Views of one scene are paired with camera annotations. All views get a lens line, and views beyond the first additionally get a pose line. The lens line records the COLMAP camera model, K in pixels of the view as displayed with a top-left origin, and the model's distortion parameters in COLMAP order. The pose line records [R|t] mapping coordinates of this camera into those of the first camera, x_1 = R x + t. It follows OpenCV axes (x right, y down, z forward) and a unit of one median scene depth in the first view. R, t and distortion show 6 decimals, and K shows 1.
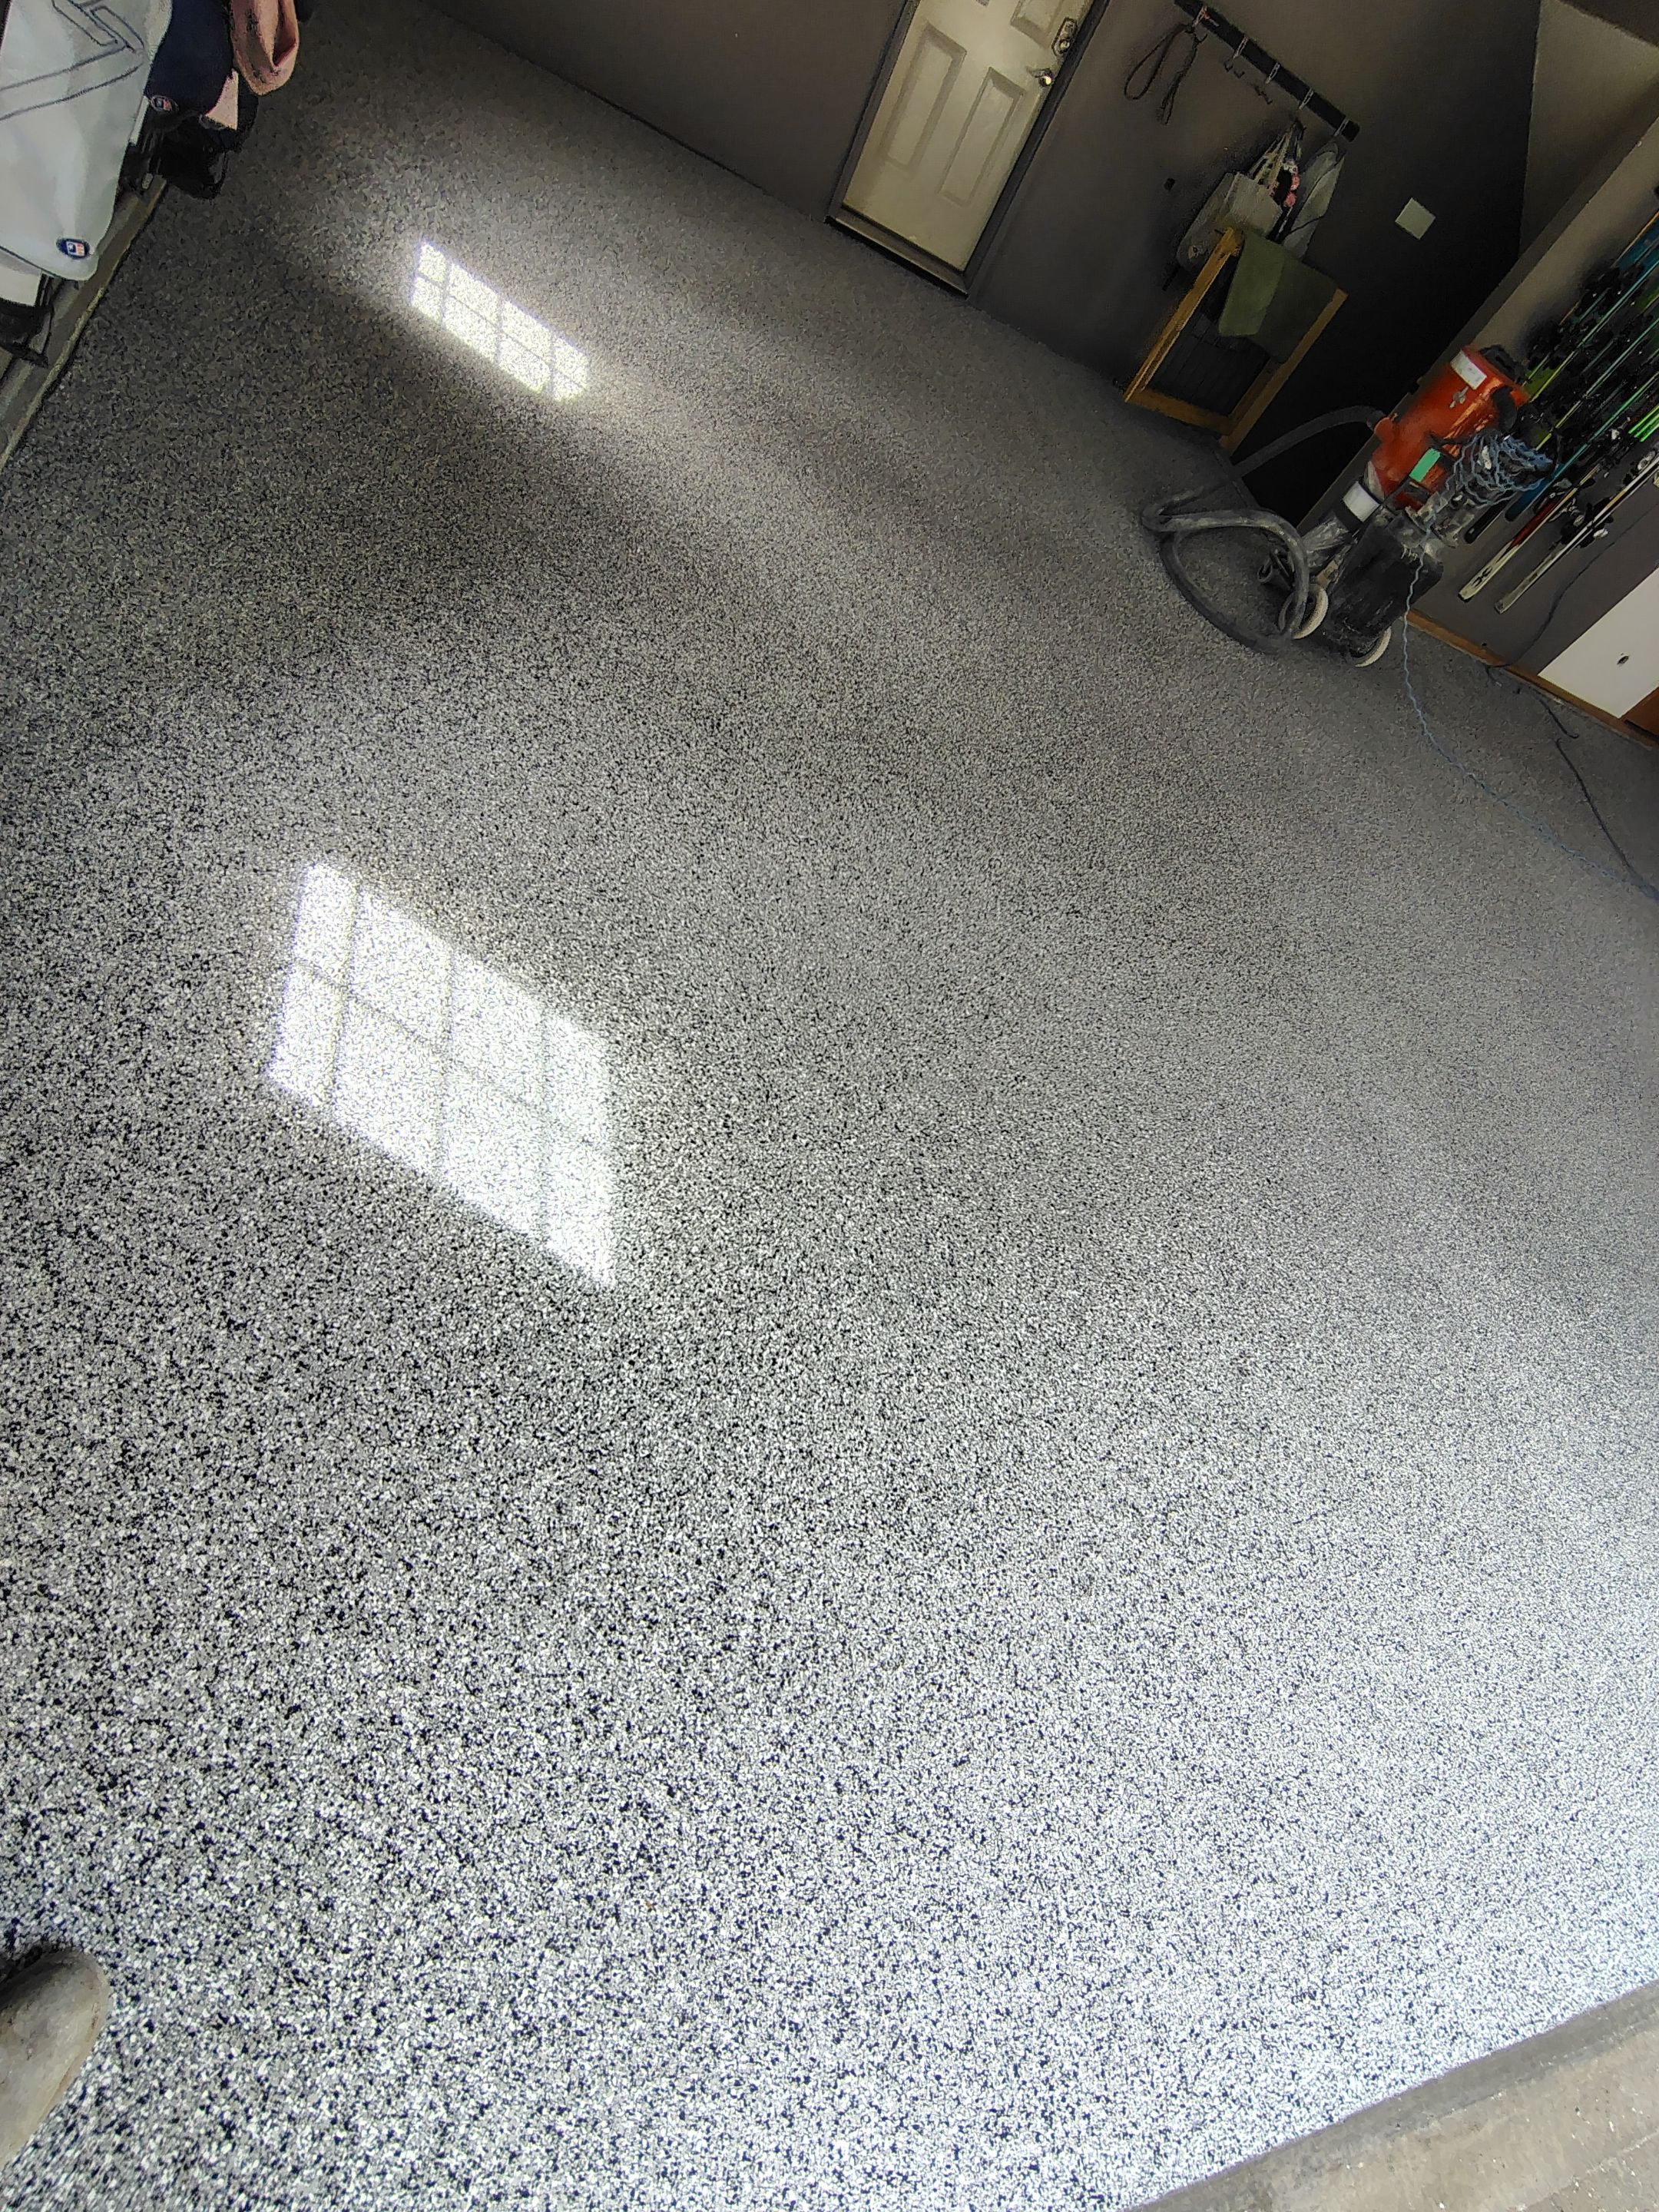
lens RADIAL K [[1028.9, 0, 826.3], [0, 1028.9, 1099.1], [0, 0, 1]] dist [-0.002597, 0.002221]
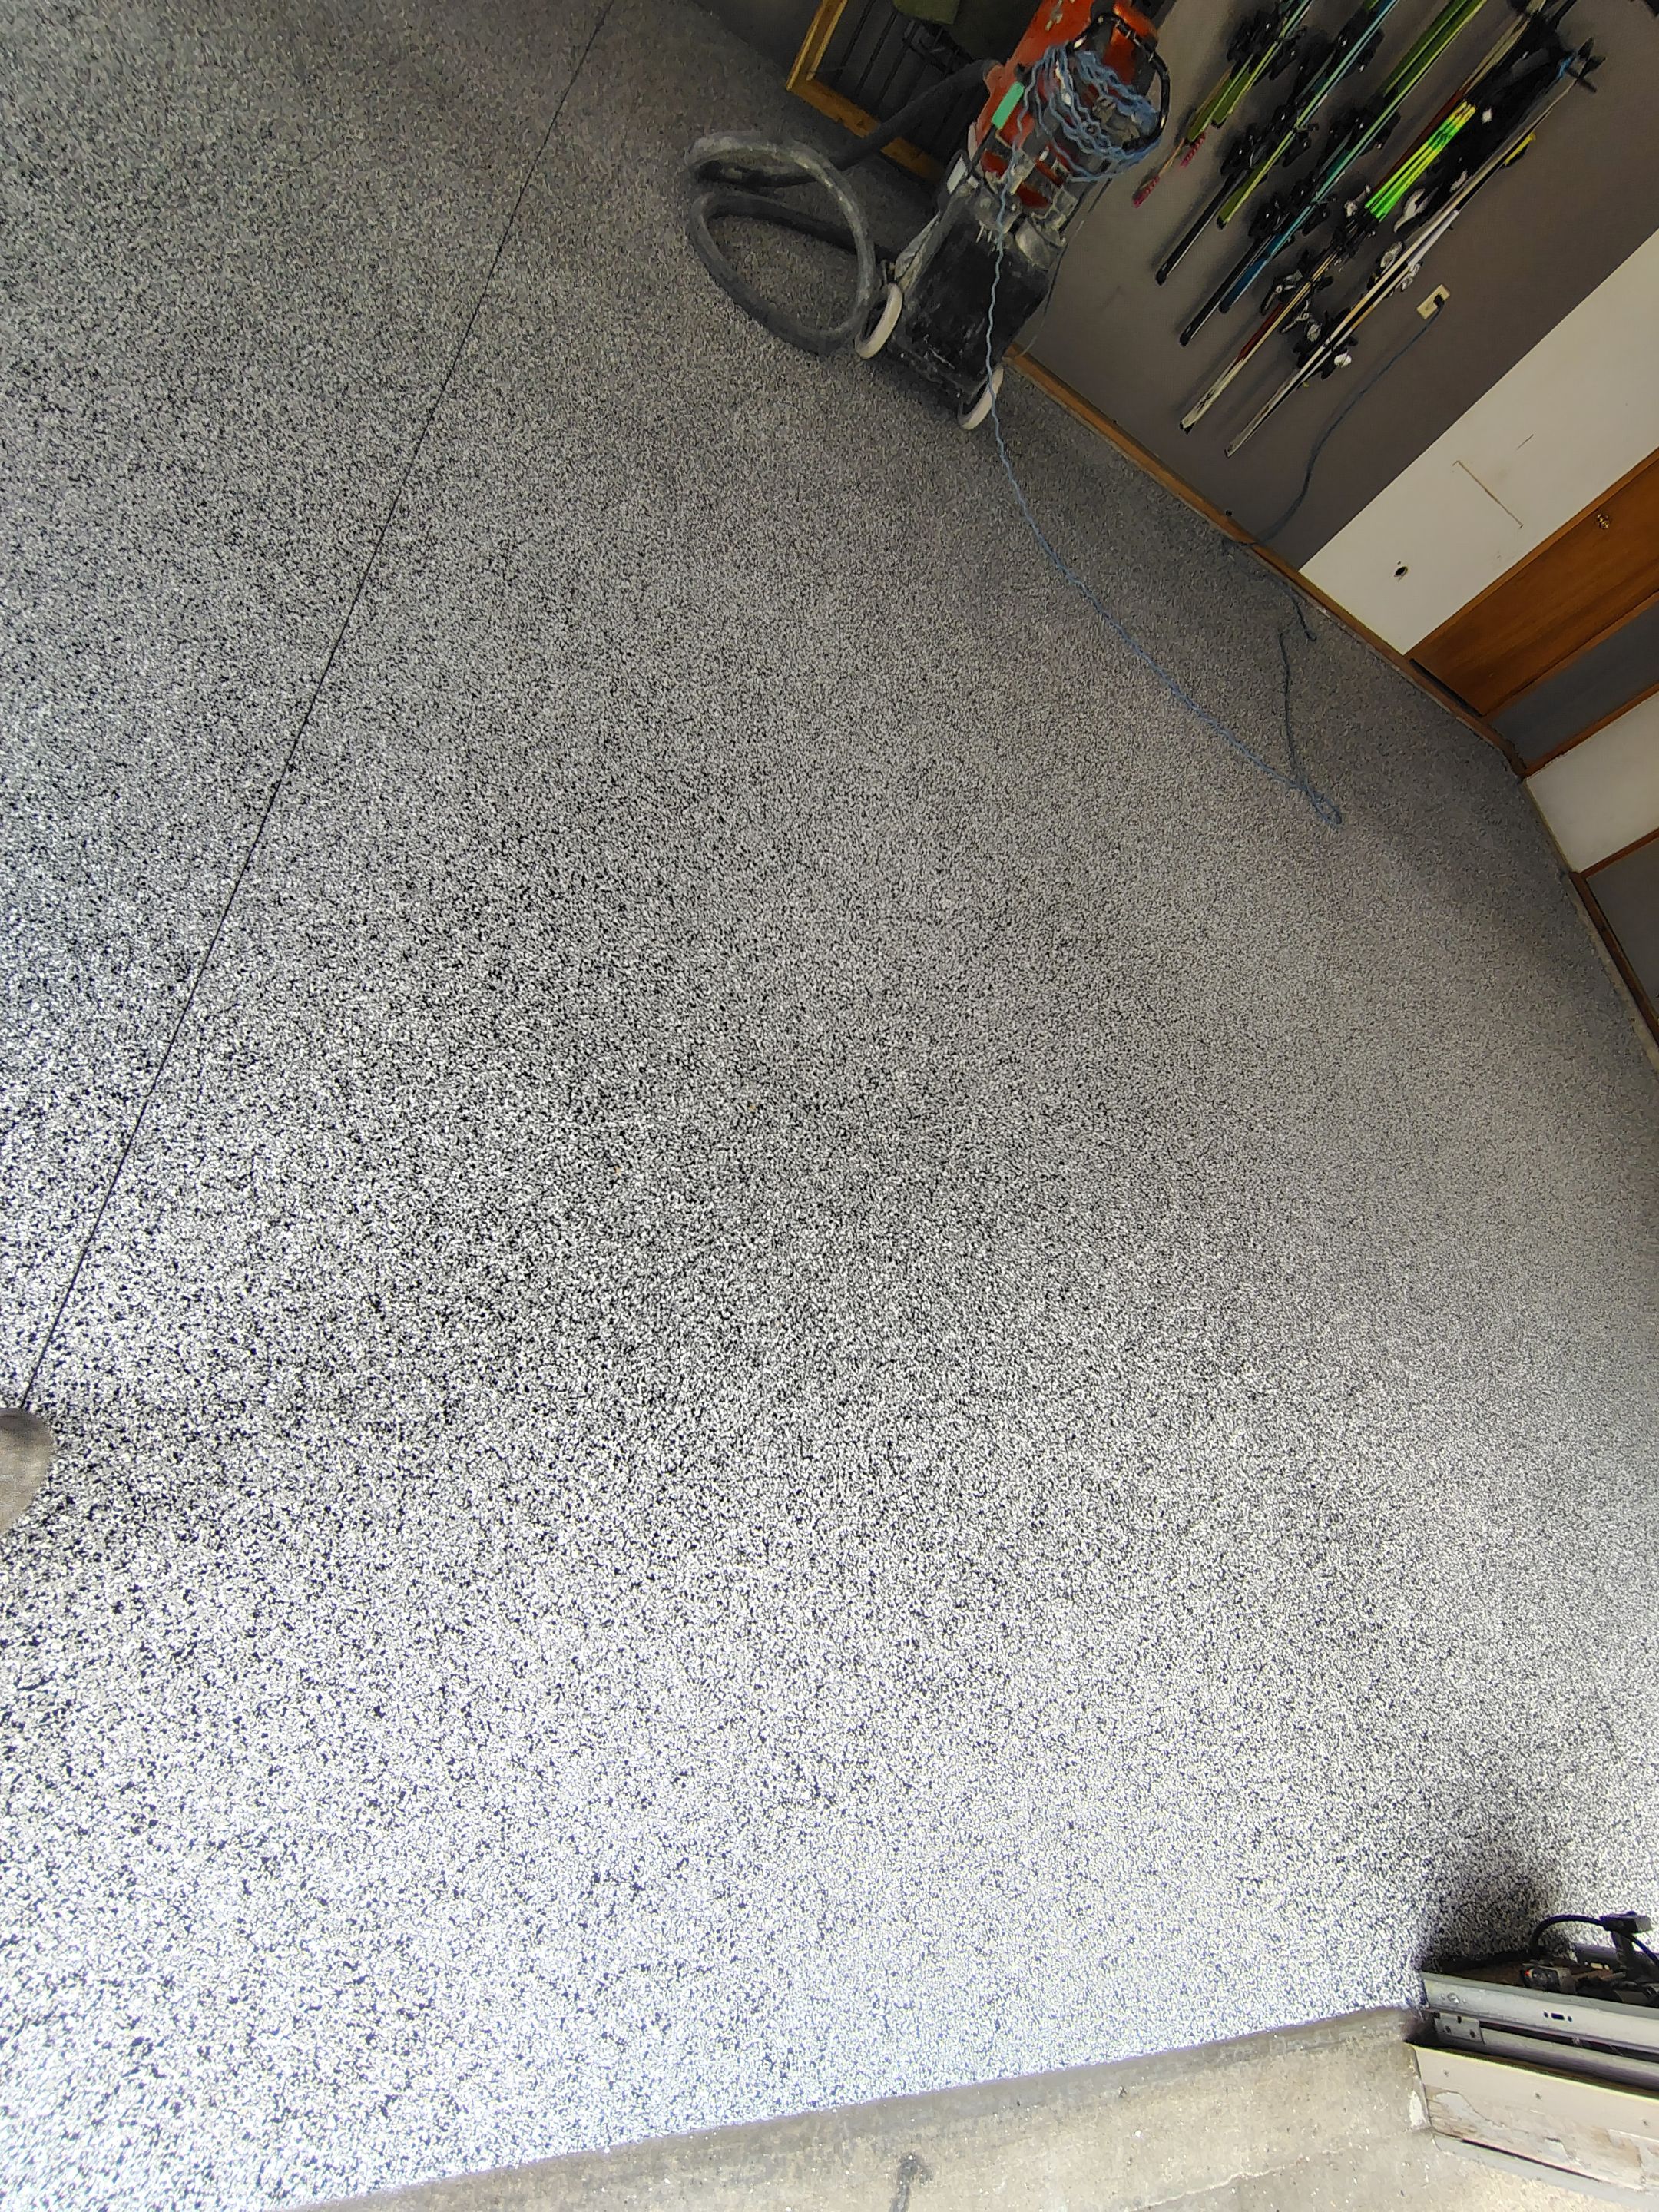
lens RADIAL K [[1028.9, 0, 826.3], [0, 1028.9, 1099.1], [0, 0, 1]] dist [-0.002597, 0.002221]
pose [[0.985787, 0.167235, 0.016018, 0.492807], [-0.167190, 0.985916, -0.004128, 0.102493], [-0.016483, 0.001392, 0.999863, 0.228175]]
